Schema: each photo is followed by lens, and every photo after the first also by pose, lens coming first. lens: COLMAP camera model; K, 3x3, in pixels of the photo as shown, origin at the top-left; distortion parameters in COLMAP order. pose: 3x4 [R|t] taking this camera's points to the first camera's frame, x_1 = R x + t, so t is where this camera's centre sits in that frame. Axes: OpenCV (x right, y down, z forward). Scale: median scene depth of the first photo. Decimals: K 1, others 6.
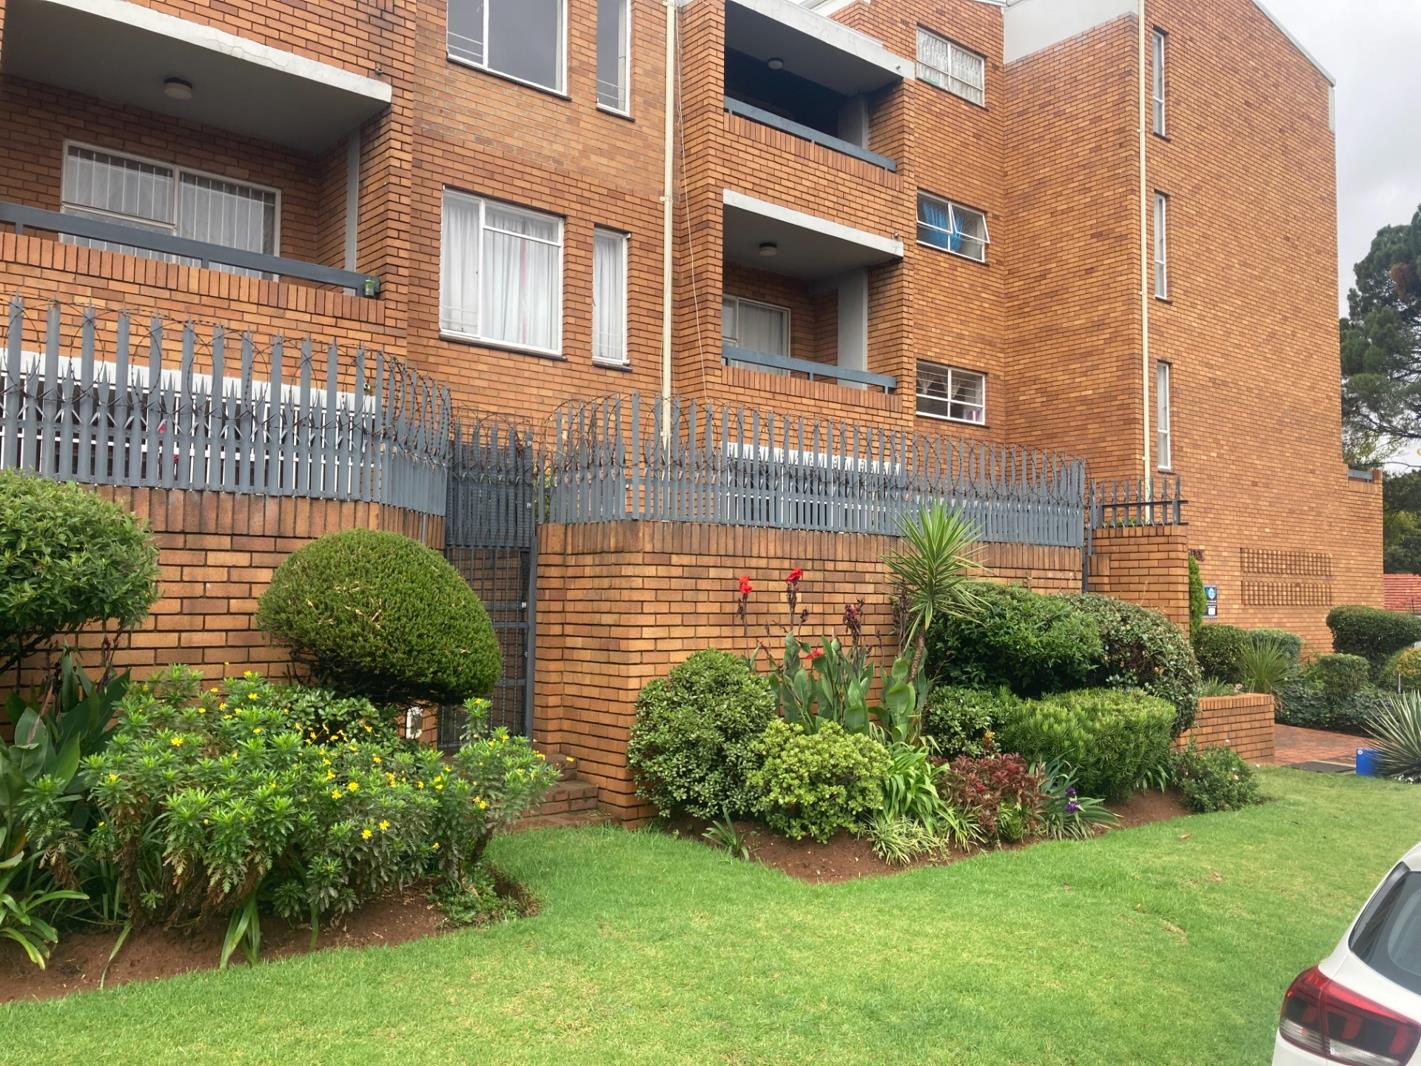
lens RADIAL K [[1178.6, 0, 710.5], [0, 1178.6, 533.0], [0, 0, 1]] dist [0.008380, 0.006687]
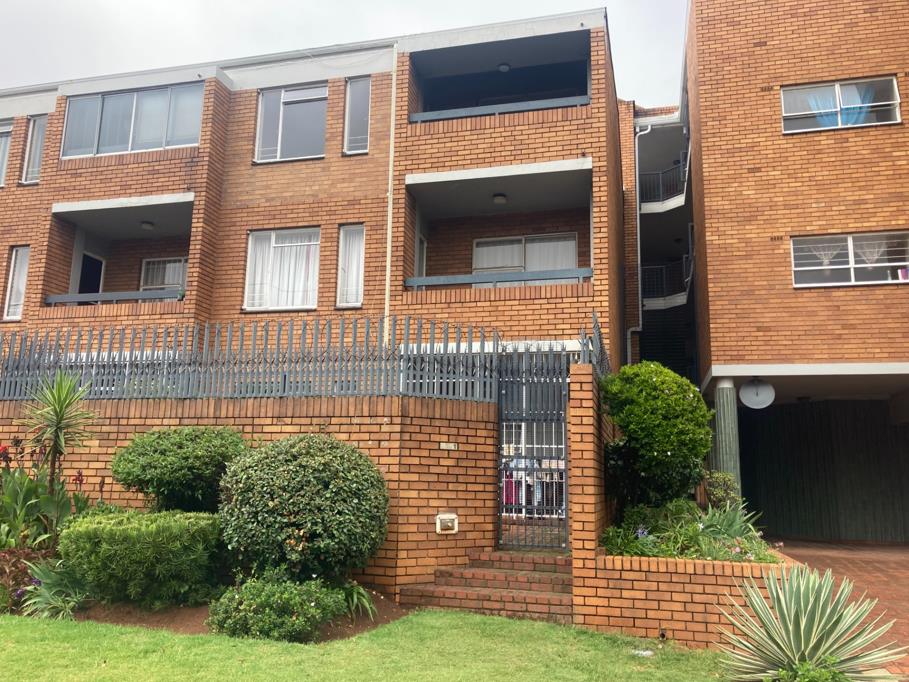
lens RADIAL K [[724.4, 0, 454.5], [0, 724.4, 341.0], [0, 0, 1]] dist [0.034262, -0.003549]
pose [[0.584941, -0.152013, -0.796703, 0.787528], [0.035300, 0.986120, -0.162237, 0.065838], [0.810307, 0.066775, 0.582189, 0.573183]]
